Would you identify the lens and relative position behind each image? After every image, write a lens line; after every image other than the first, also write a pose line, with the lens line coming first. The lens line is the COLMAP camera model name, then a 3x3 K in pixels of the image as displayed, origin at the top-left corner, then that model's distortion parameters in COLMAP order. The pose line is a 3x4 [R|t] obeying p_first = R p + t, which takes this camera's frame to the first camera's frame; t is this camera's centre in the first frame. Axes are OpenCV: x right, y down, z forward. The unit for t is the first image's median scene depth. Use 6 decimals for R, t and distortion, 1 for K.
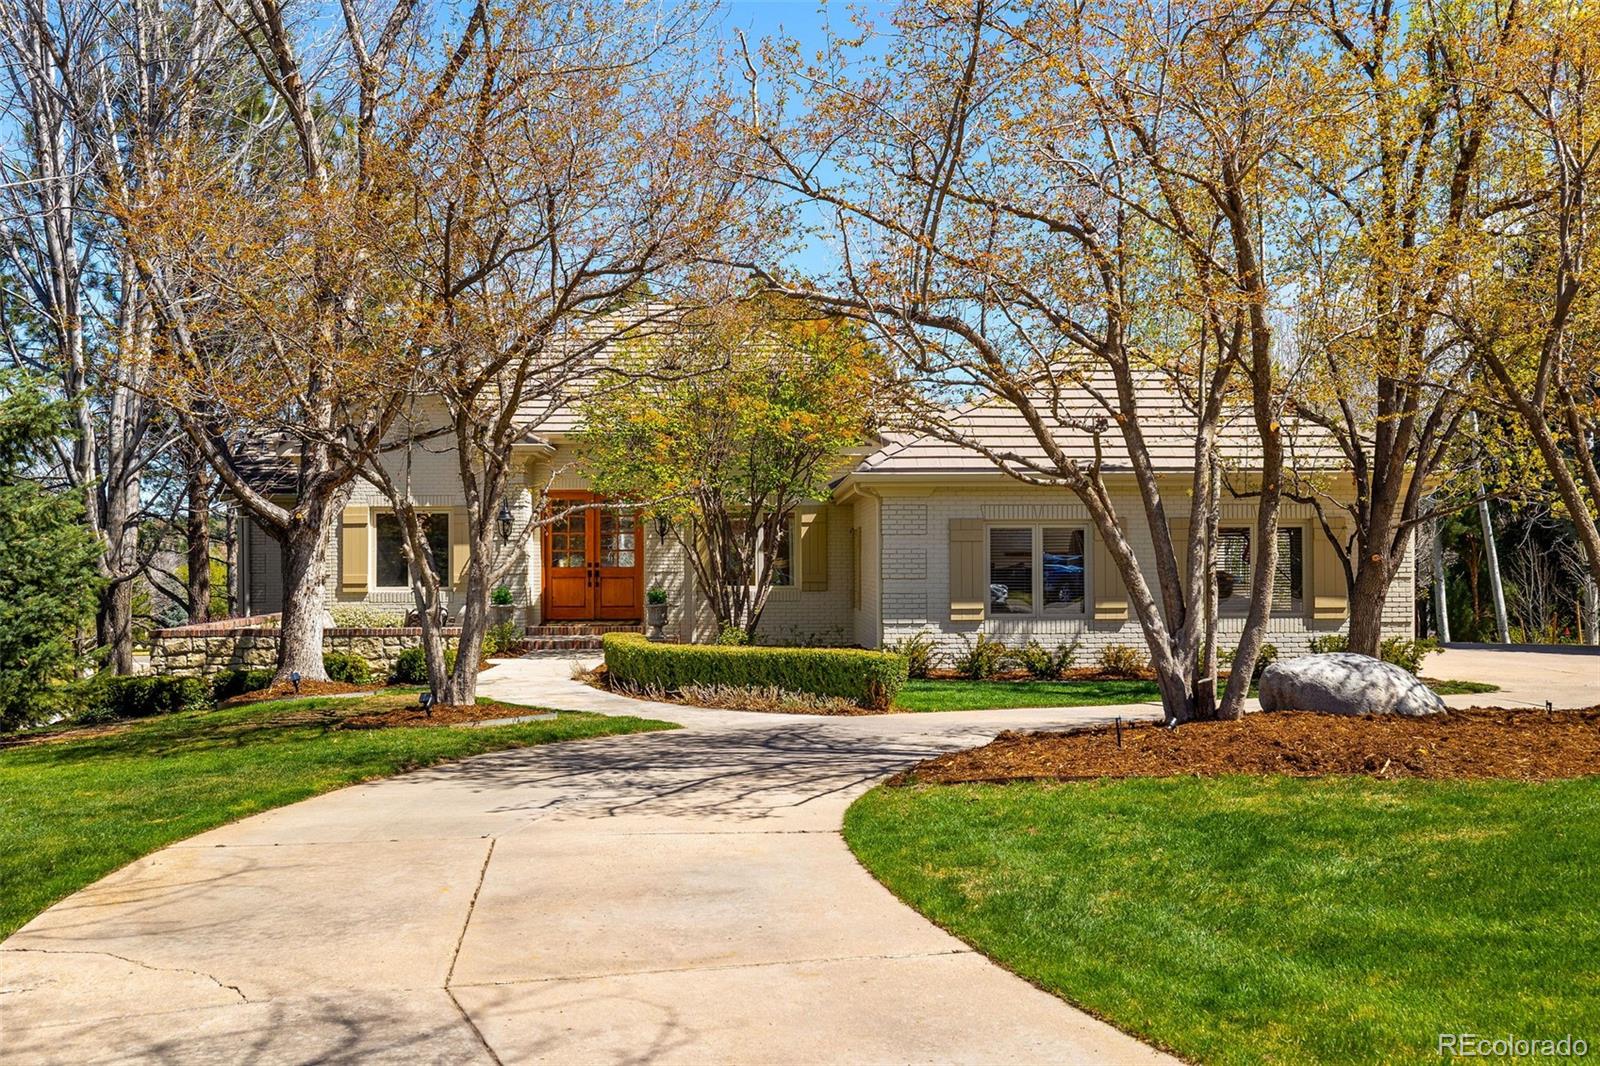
lens RADIAL K [[1610.4, 0, 800.7], [0, 1610.4, 535.5], [0, 0, 1]] dist [0.003695, 0.000000]
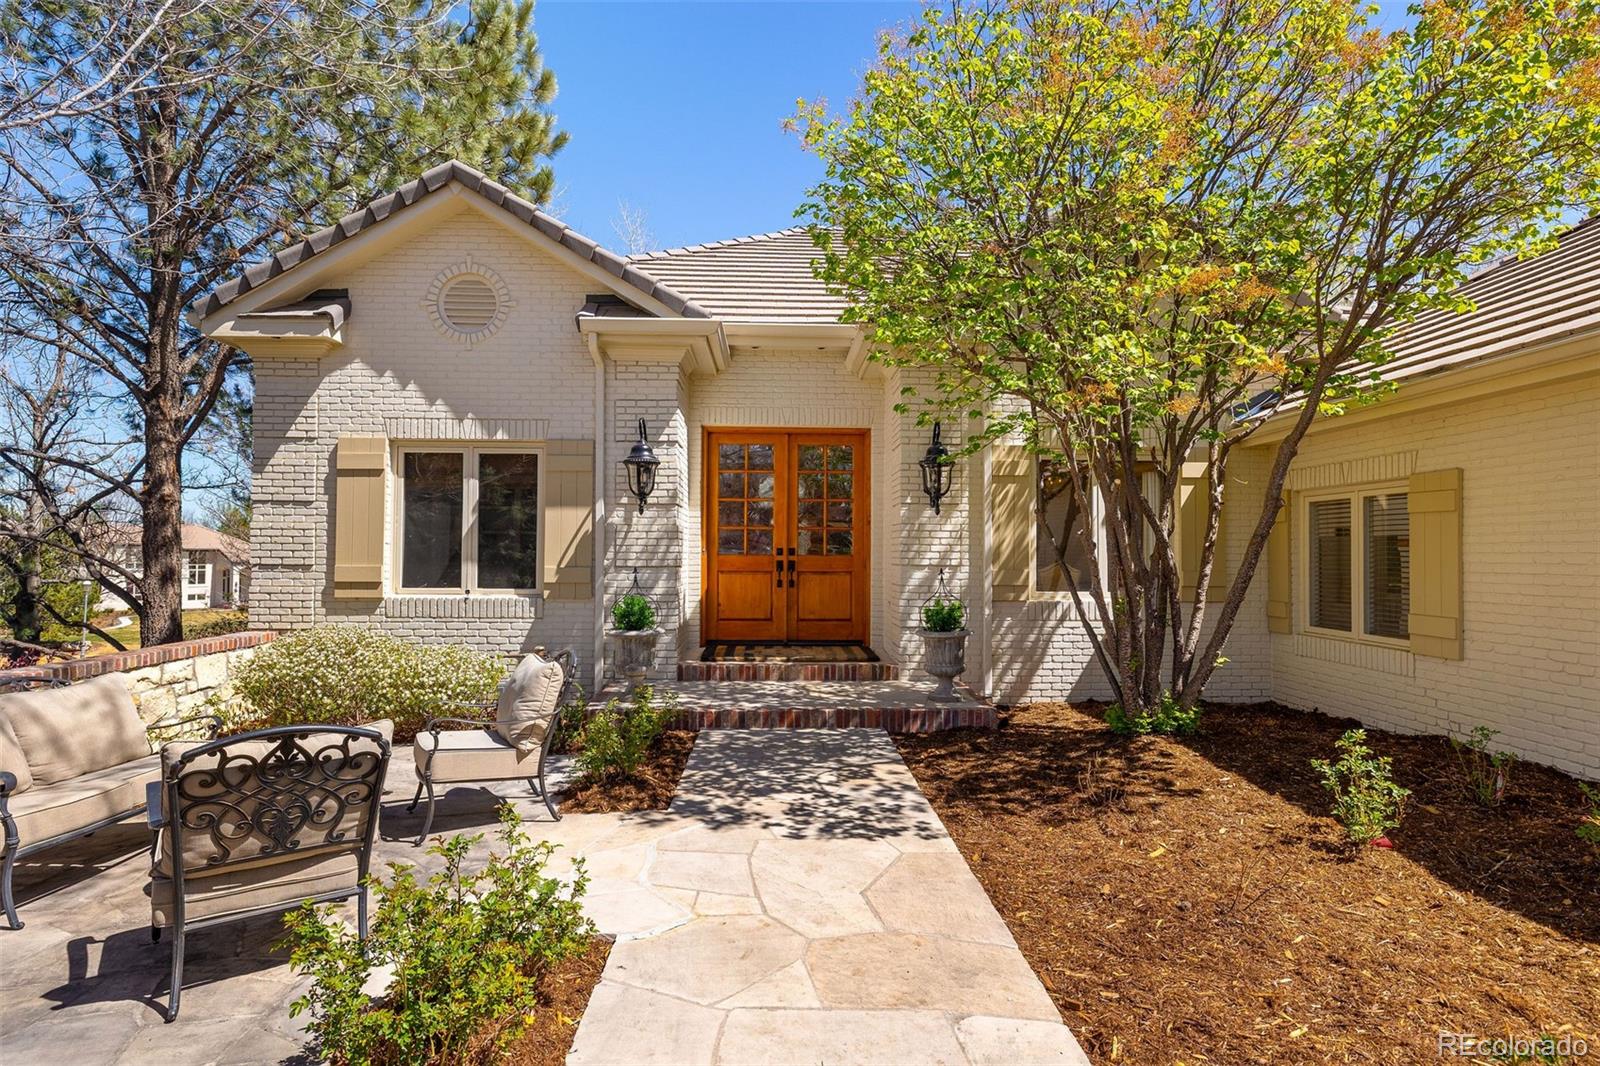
lens RADIAL K [[830.9, 0, 800.9], [0, 830.9, 537.8], [0, 0, 1]] dist [-0.000564, -0.000010]
pose [[0.999904, 0.009501, 0.010110, -0.132290], [-0.009455, 0.999945, -0.004524, 0.015196], [-0.010153, 0.004428, 0.999939, 0.719018]]
